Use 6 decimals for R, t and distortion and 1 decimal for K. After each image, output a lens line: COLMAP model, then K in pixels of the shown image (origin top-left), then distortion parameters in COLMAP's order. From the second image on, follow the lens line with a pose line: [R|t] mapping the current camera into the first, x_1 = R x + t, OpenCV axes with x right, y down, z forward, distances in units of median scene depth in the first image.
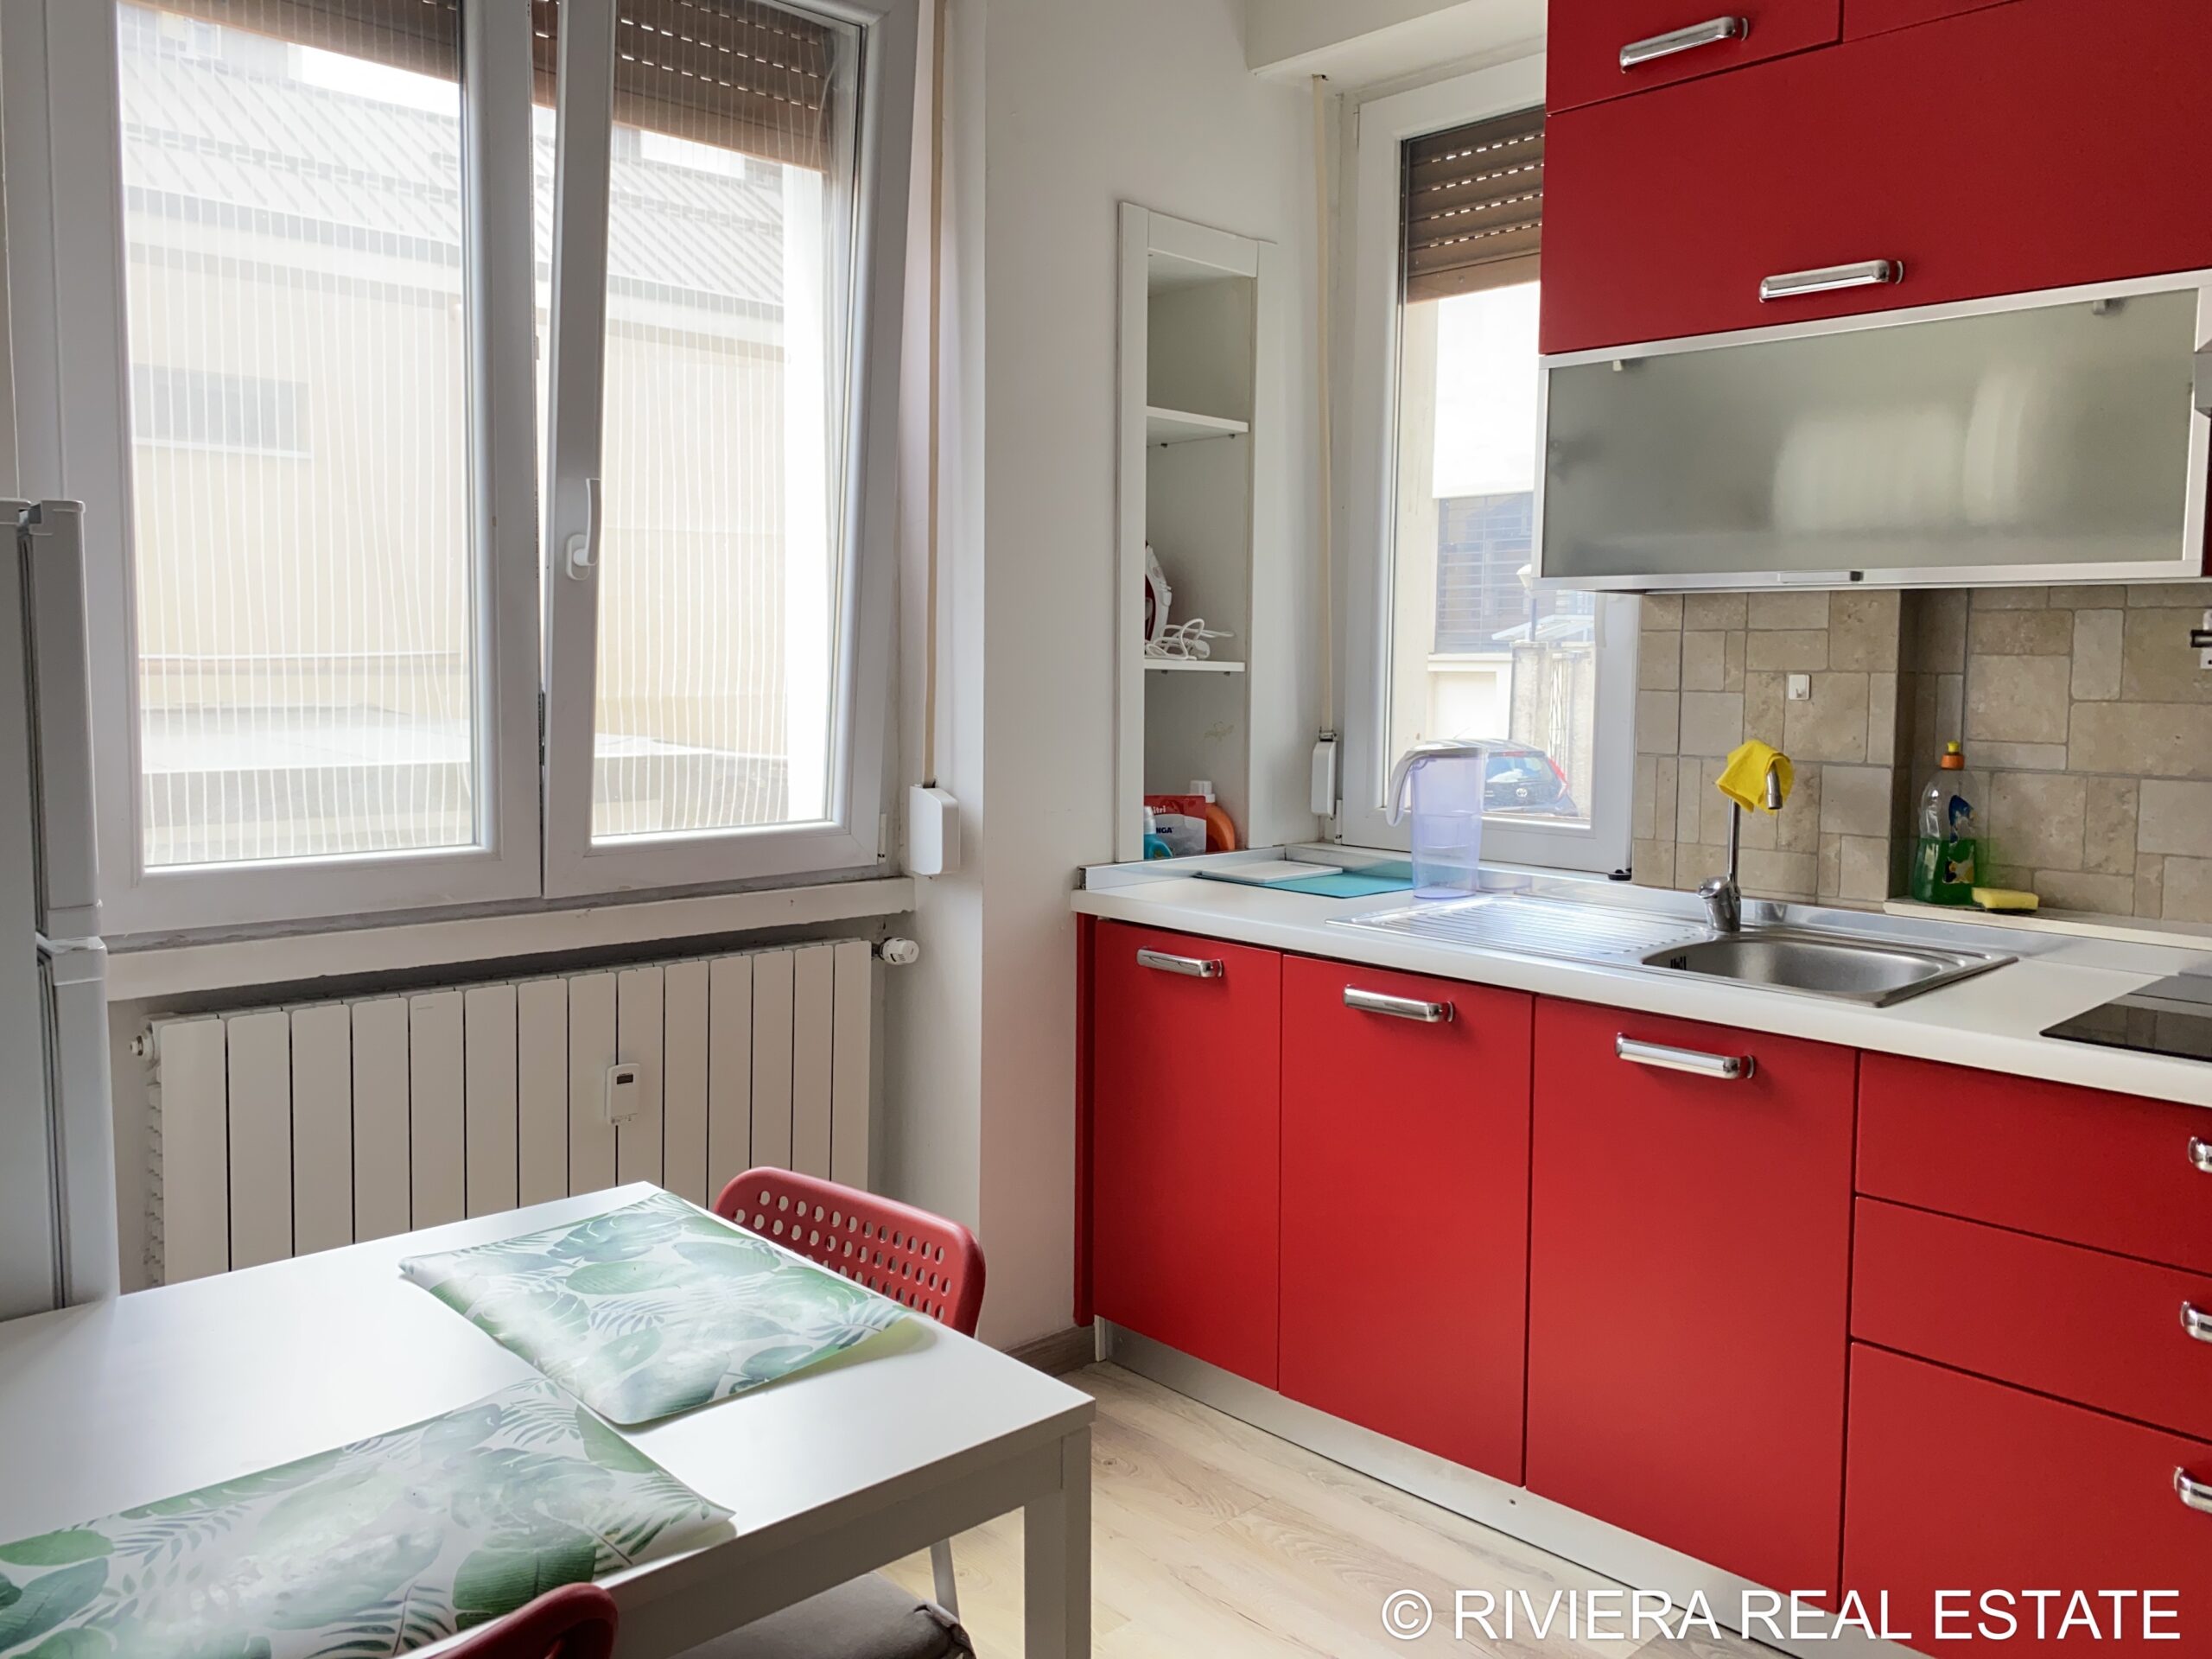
lens RADIAL K [[1693.7, 0, 1112.4], [0, 1693.7, 778.5], [0, 0, 1]] dist [0.048538, -0.055839]
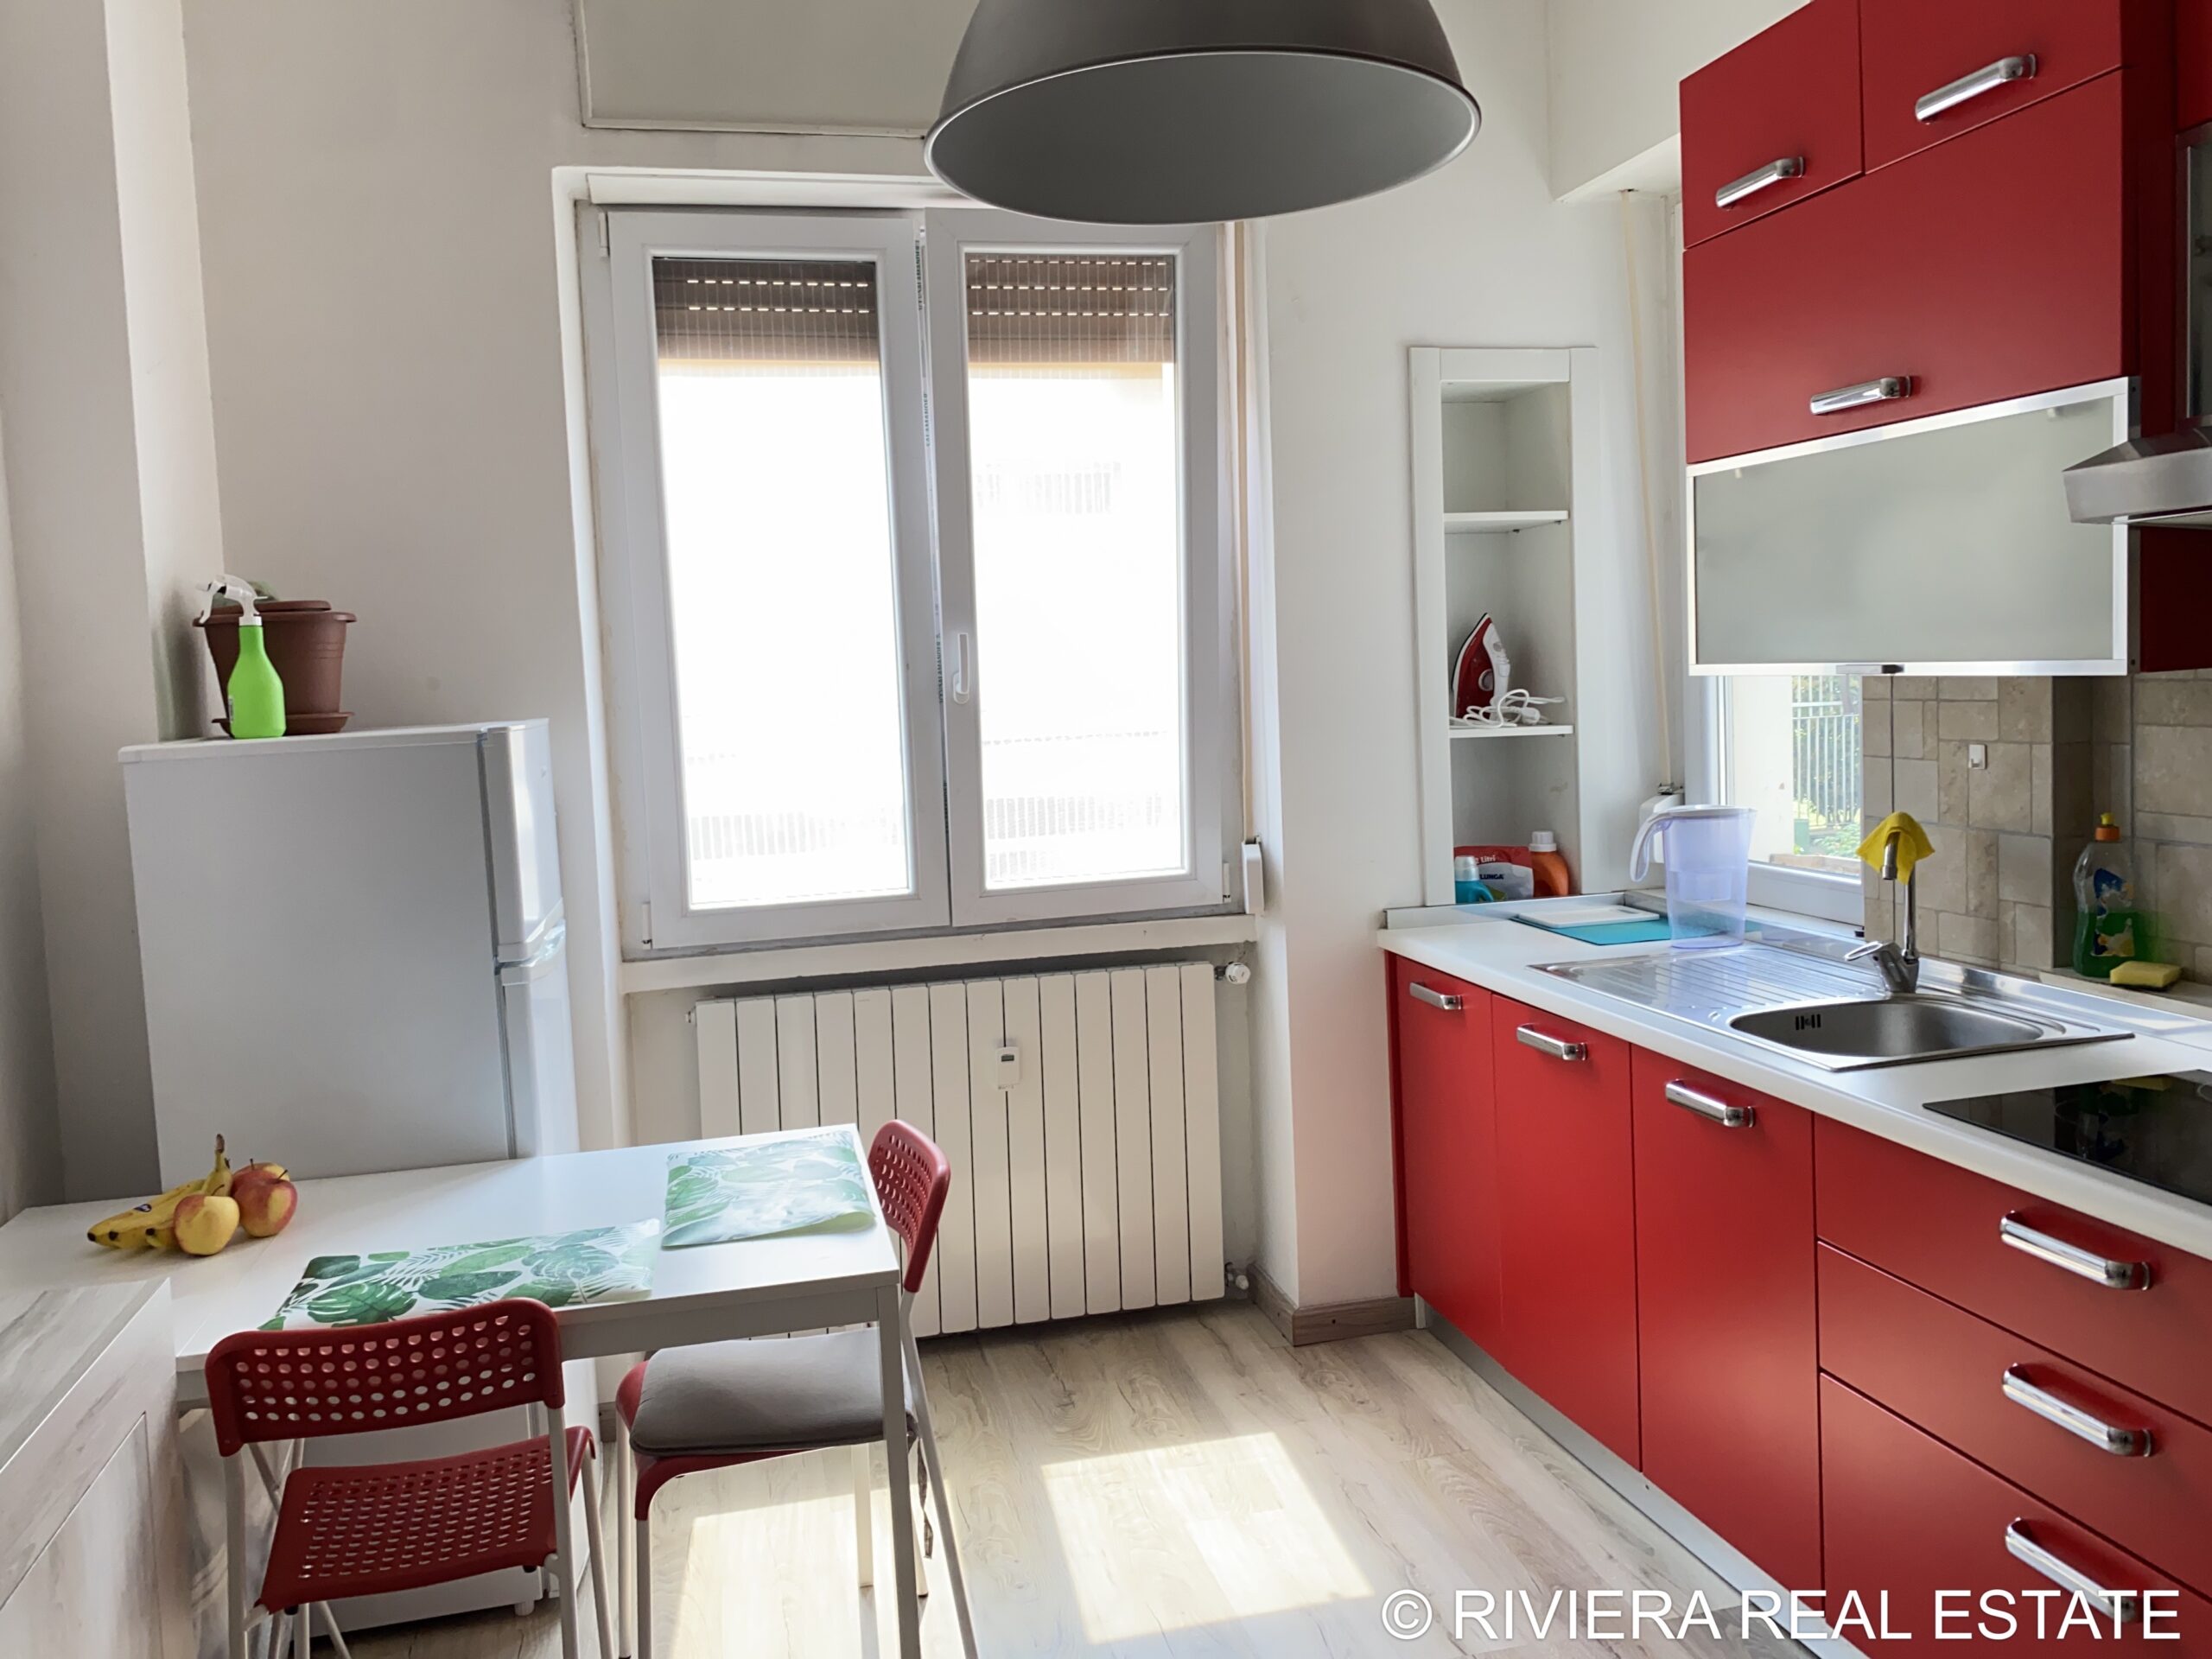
lens RADIAL K [[1693.7, 0, 1099.6], [0, 1693.7, 774.5], [0, 0, 1]] dist [0.048538, -0.055839]
pose [[0.867595, -0.014656, -0.497056, 0.462081], [0.015952, 0.999871, -0.001639, -0.050457], [0.497016, -0.006507, 0.867717, -0.152713]]
